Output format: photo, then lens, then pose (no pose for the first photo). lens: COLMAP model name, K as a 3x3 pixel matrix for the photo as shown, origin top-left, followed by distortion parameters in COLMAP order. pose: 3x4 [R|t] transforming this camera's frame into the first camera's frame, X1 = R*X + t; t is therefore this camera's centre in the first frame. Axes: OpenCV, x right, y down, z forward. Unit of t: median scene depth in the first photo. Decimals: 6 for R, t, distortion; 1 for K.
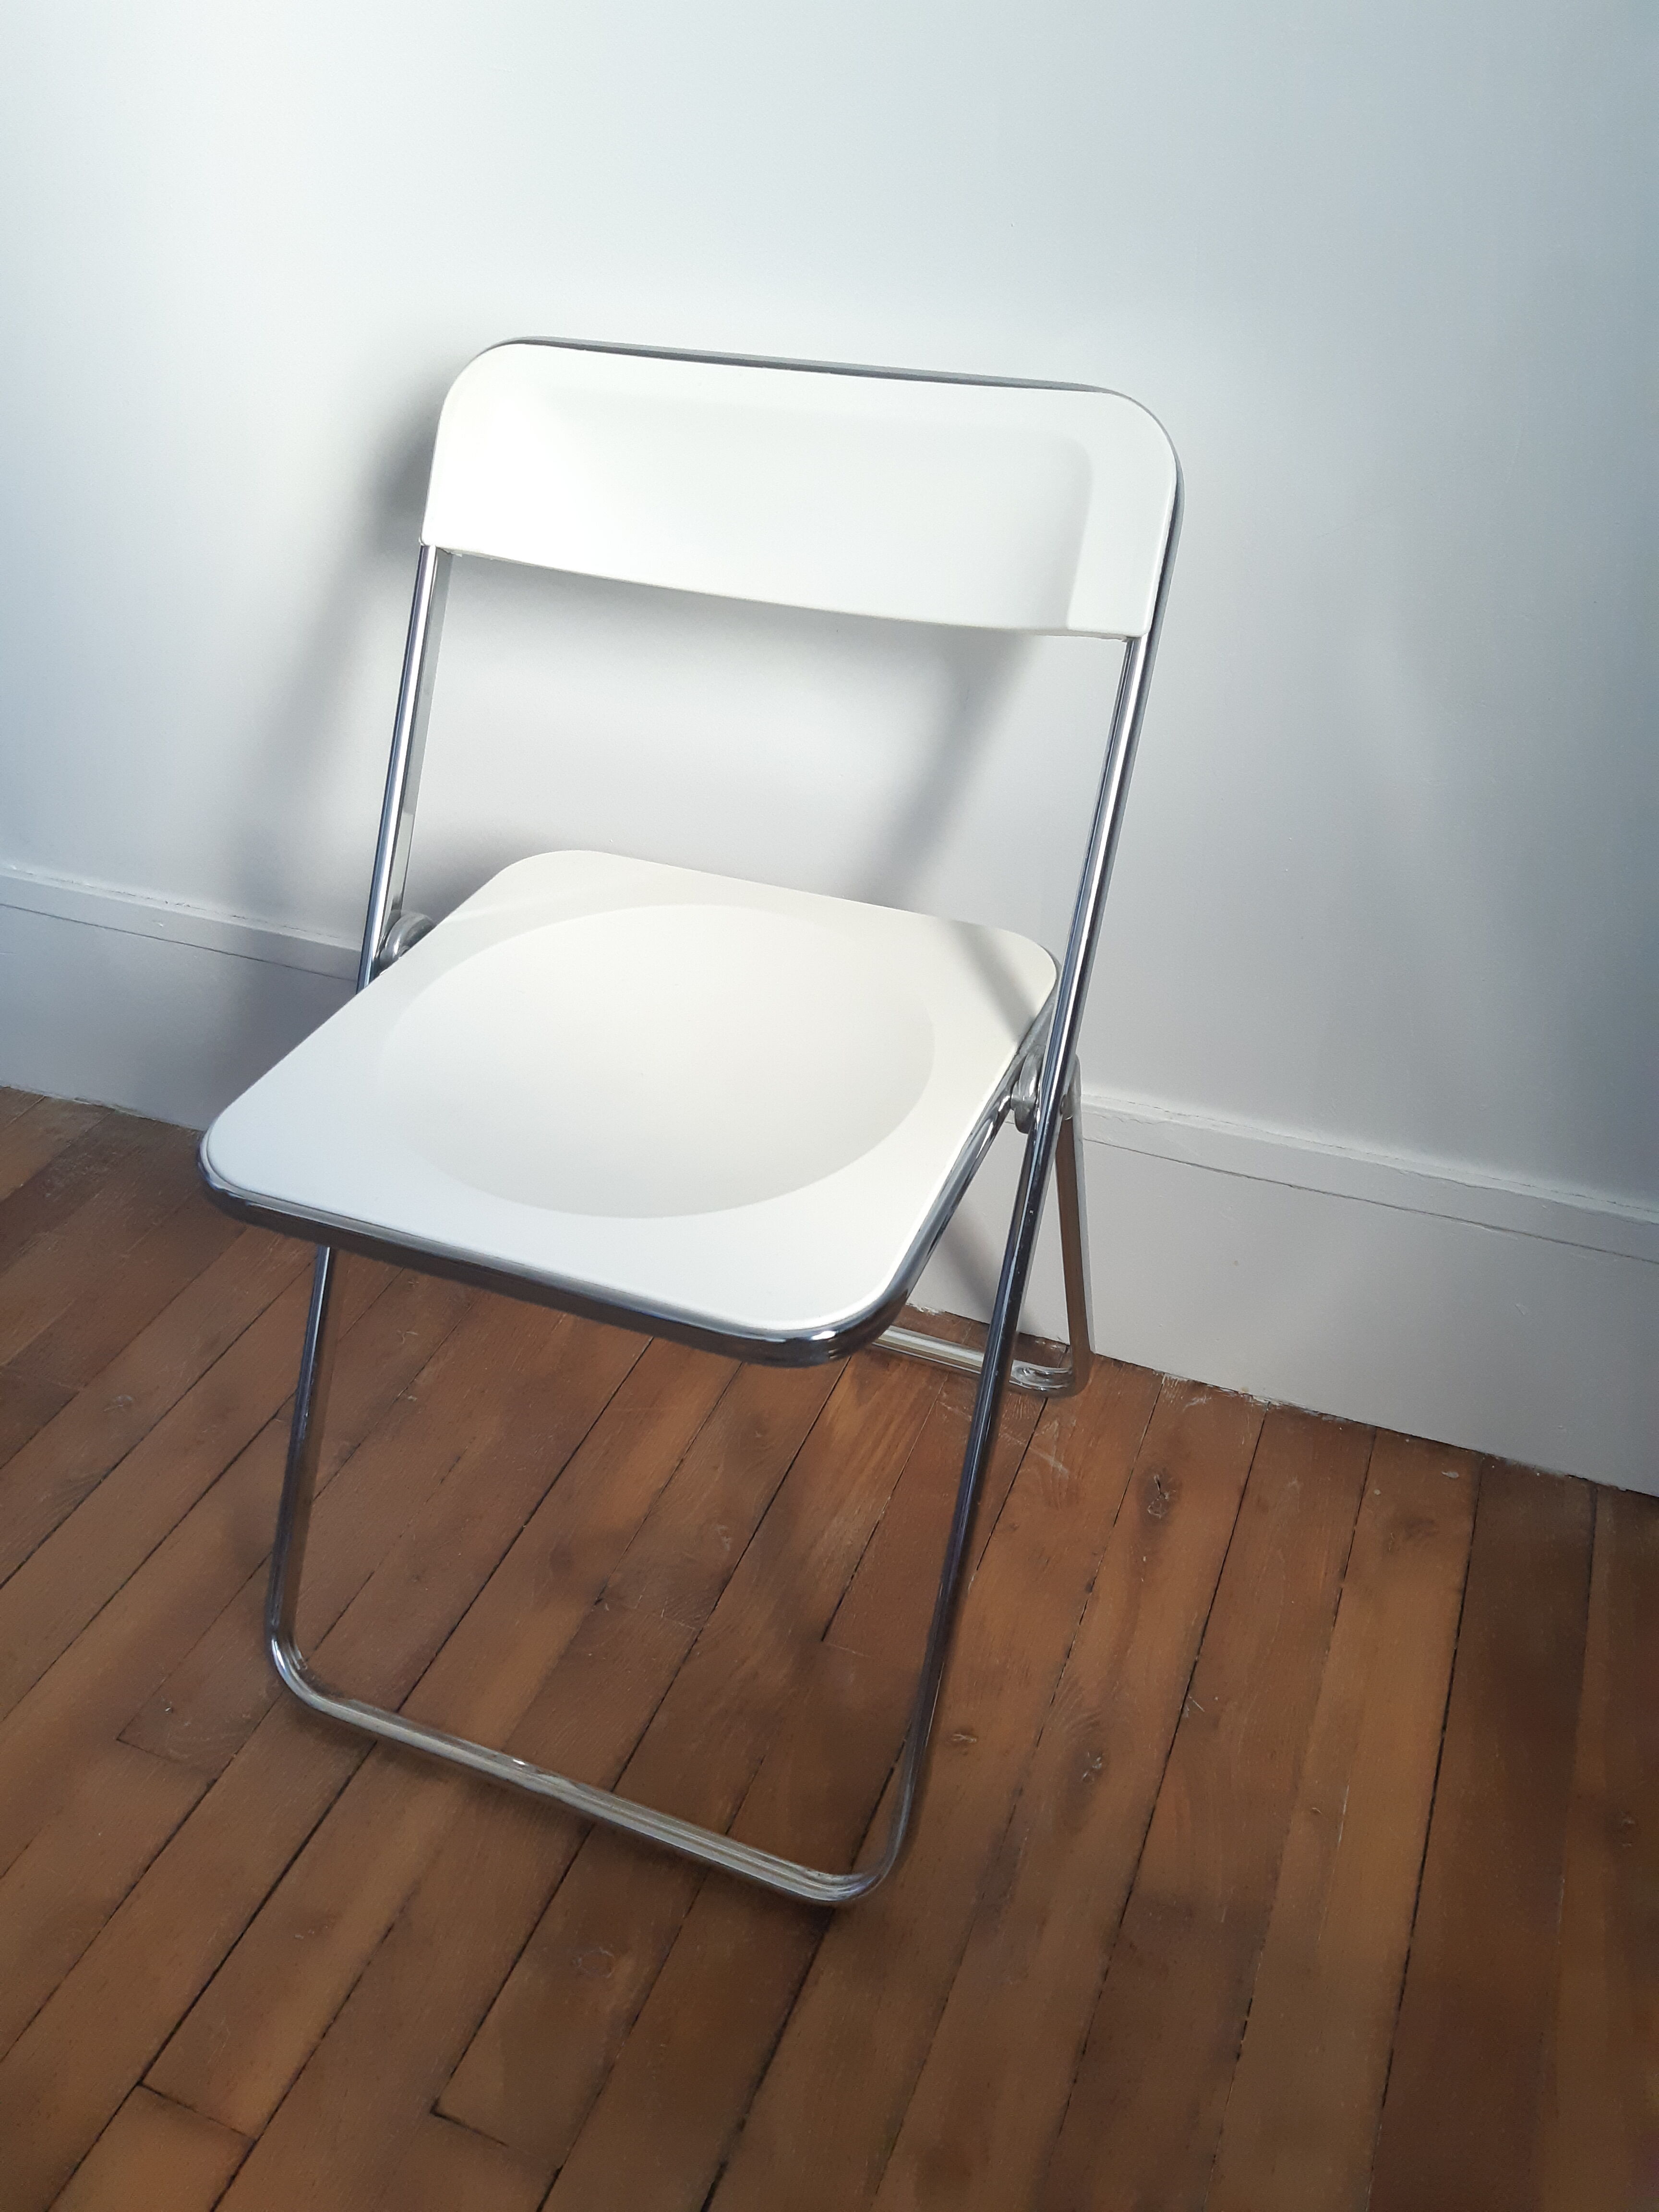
lens RADIAL K [[1735.1, 0, 829.5], [0, 1735.1, 1106.0], [0, 0, 1]] dist [0.029107, -0.070382]
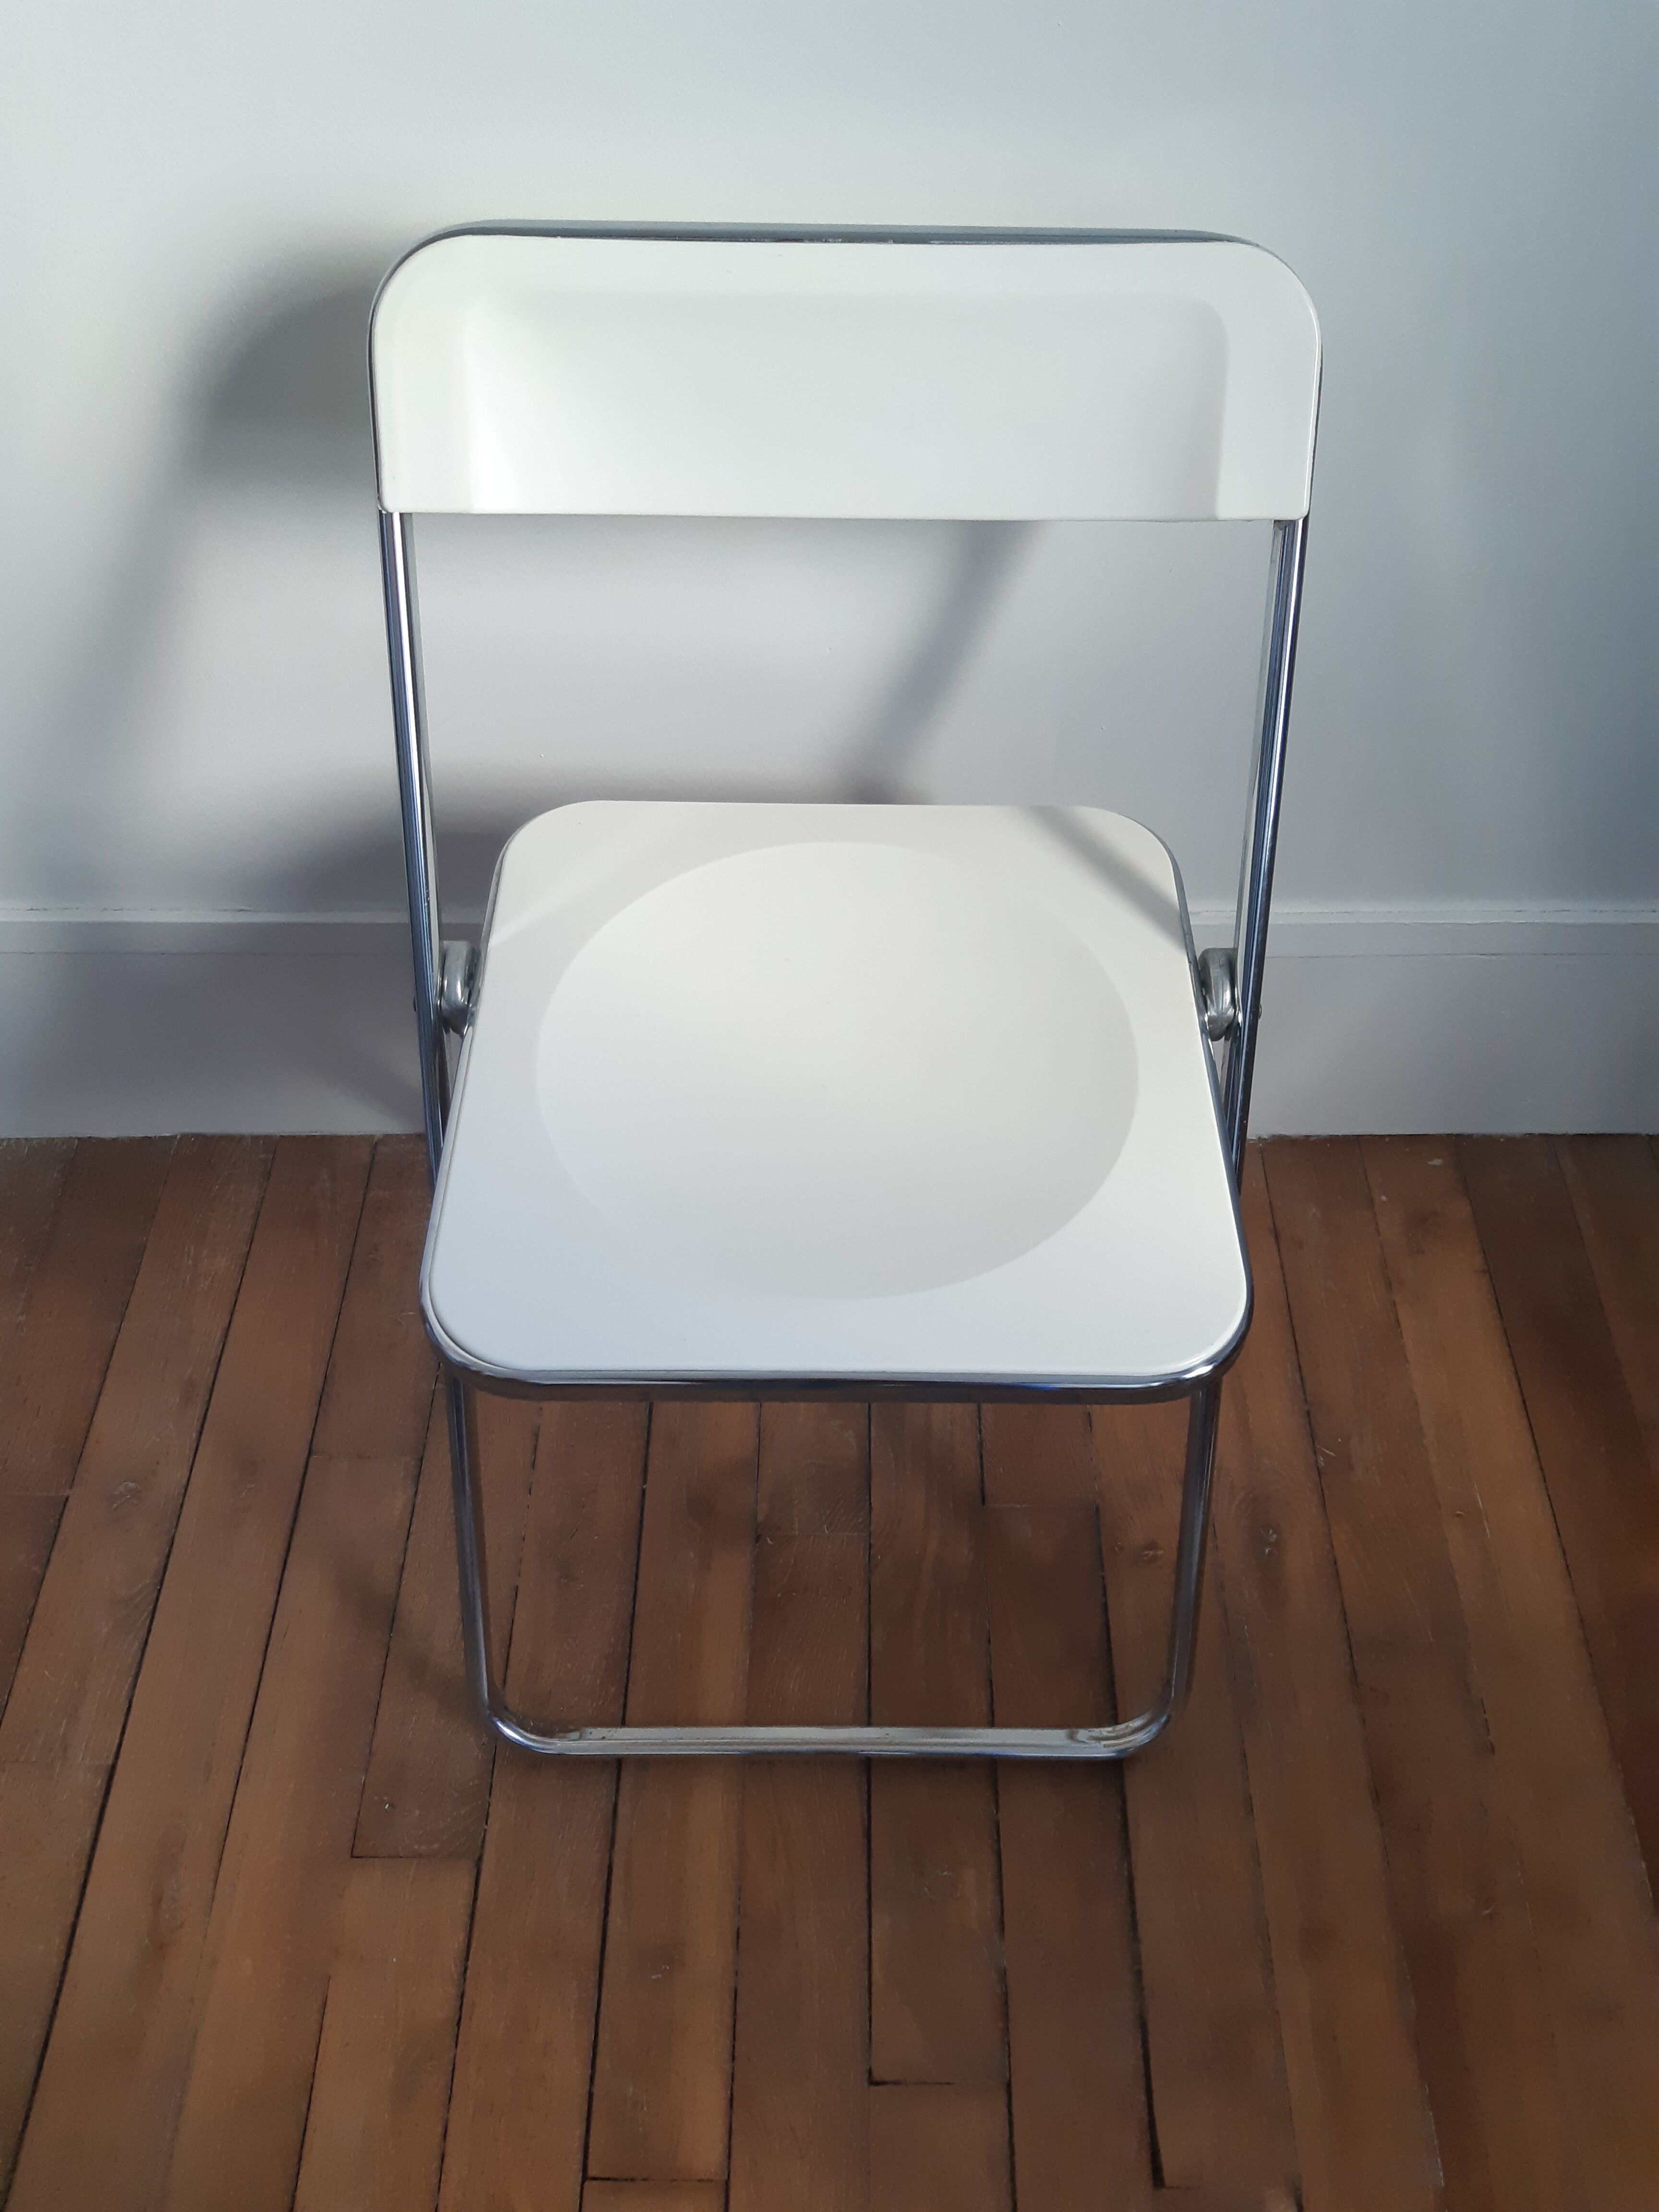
lens RADIAL K [[1735.1, 0, 829.5], [0, 1735.1, 1106.0], [0, 0, 1]] dist [0.029107, -0.070382]
pose [[0.927149, -0.275746, 0.253690, -0.298851], [0.202913, 0.938690, 0.278725, -0.230653], [-0.314994, -0.206943, 0.926258, 0.128739]]
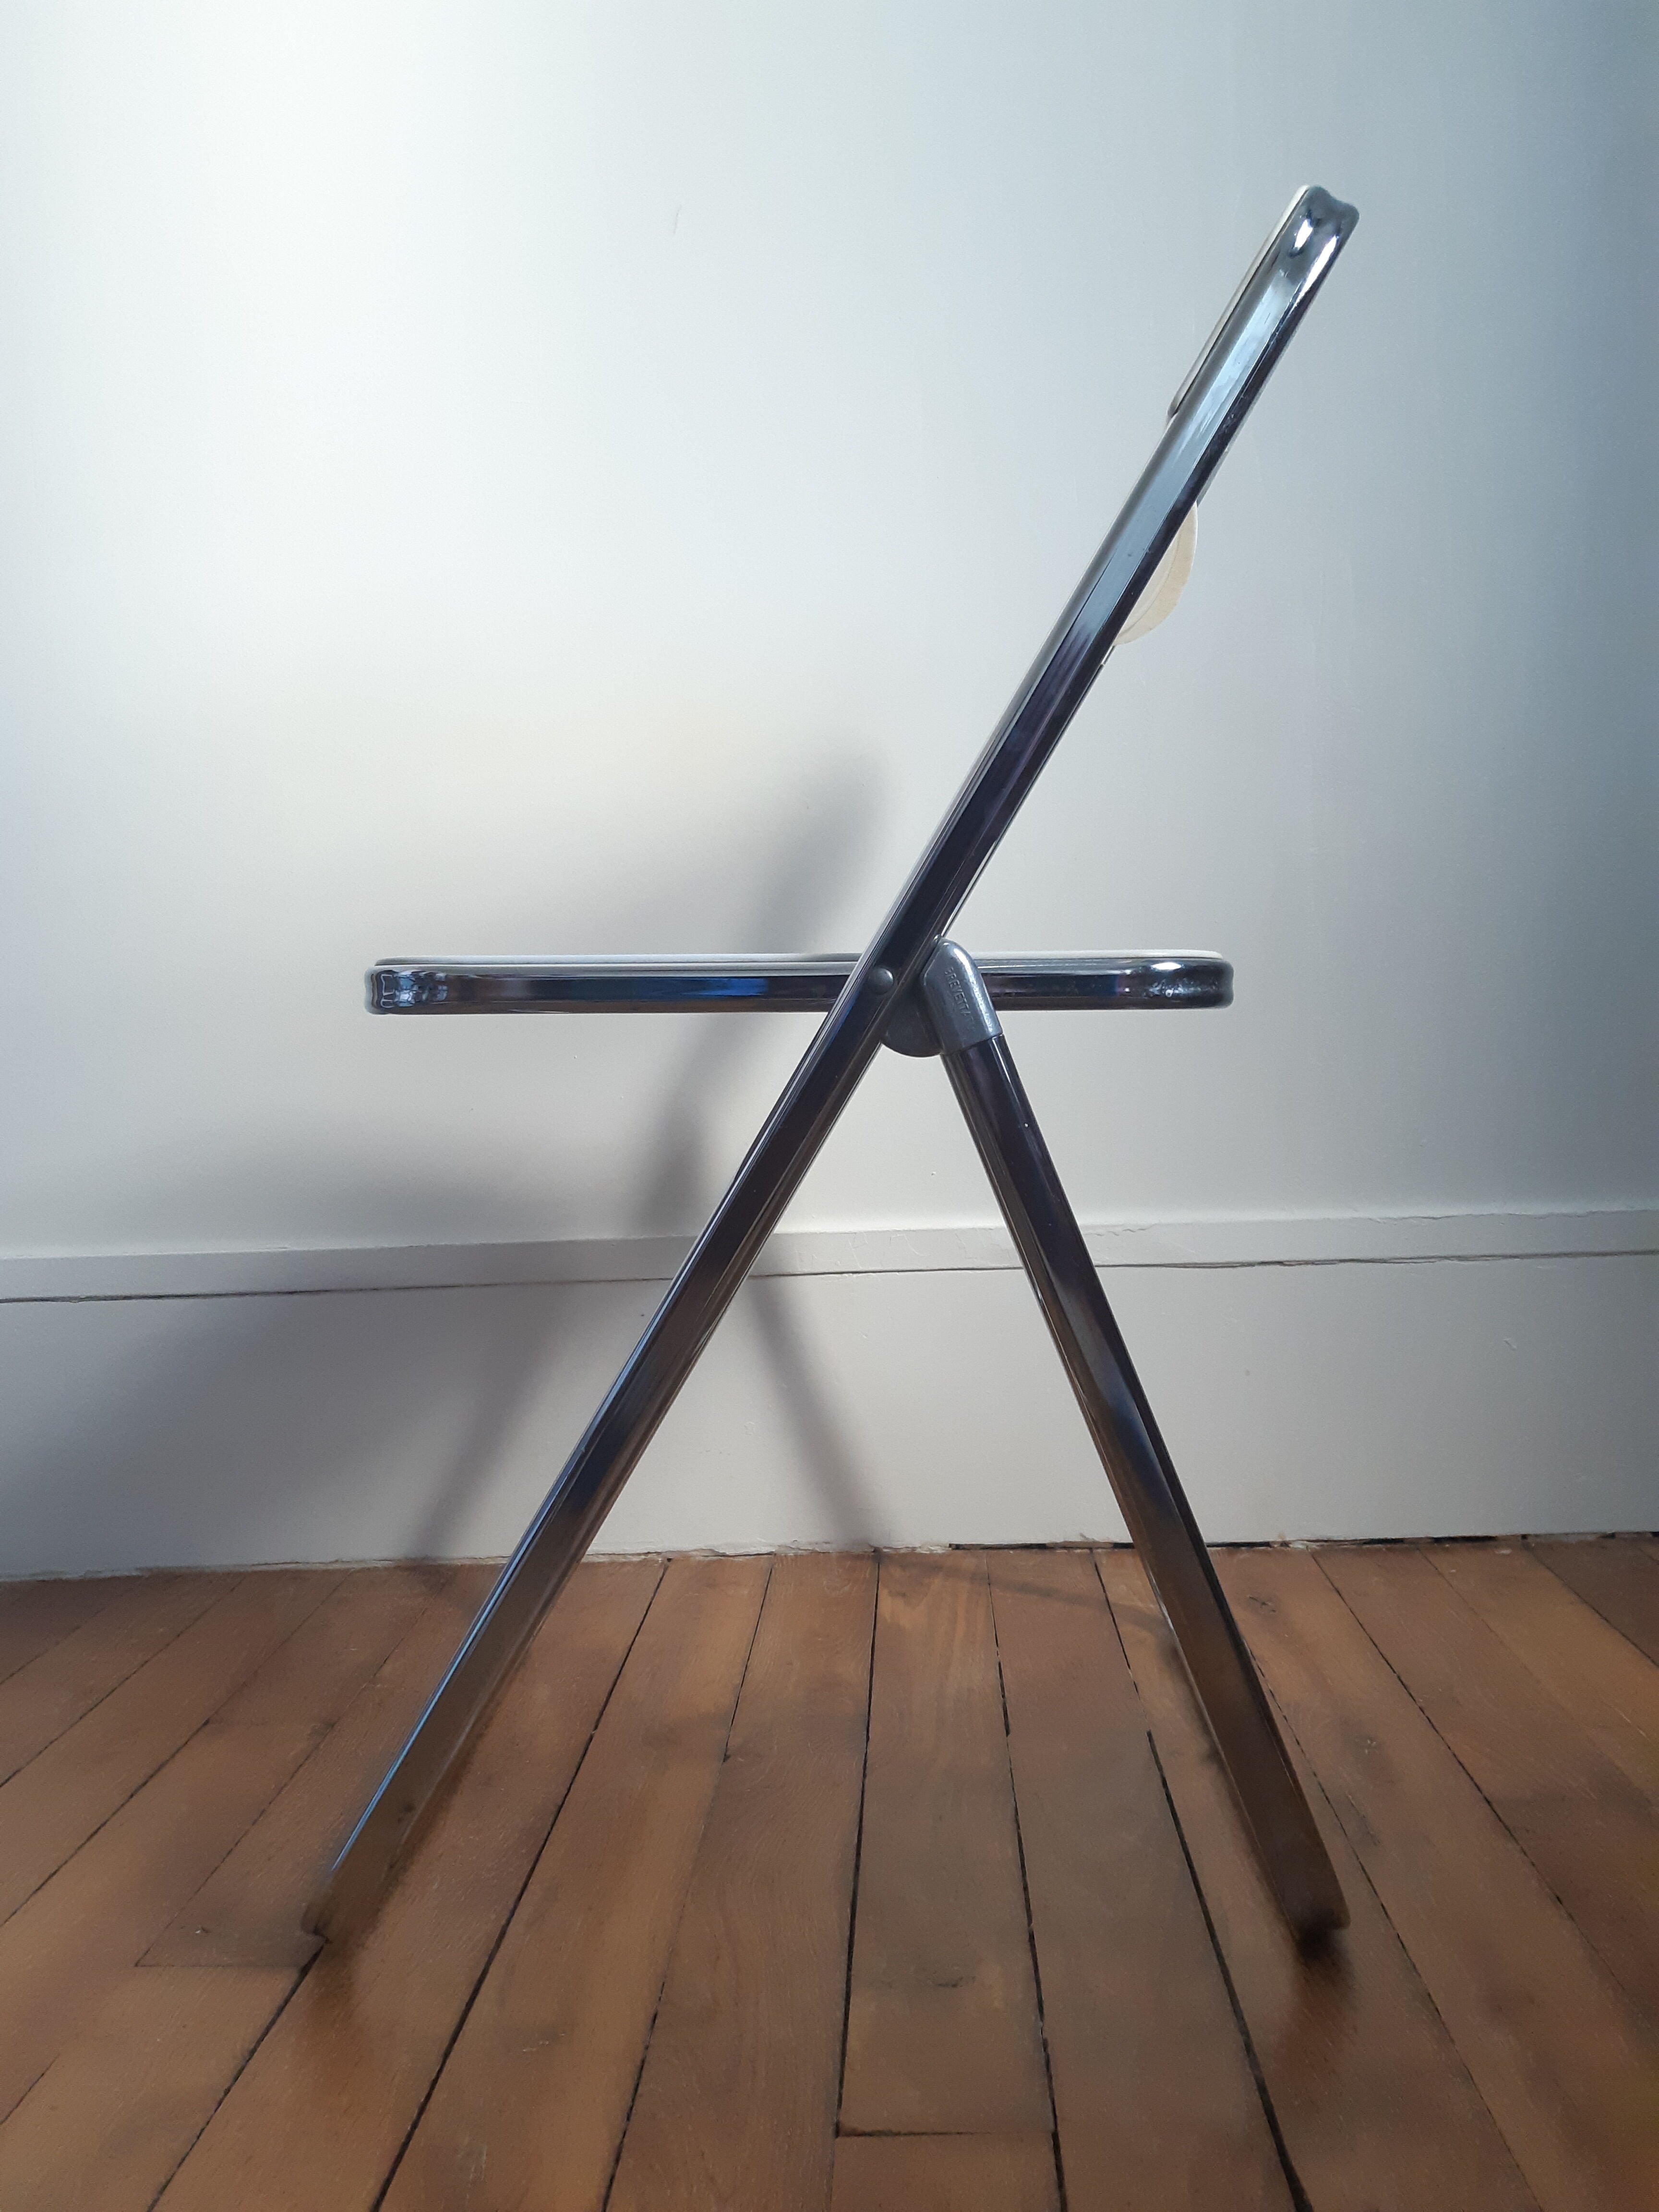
lens RADIAL K [[1763.3, 0, 830.9], [0, 1763.3, 1079.1], [0, 0, 1]] dist [-0.026920, -0.006236]
pose [[0.941060, -0.020199, 0.337636, -0.379245], [0.213324, 0.810096, -0.546111, 0.517052], [-0.262487, 0.585949, 0.766658, 0.201569]]
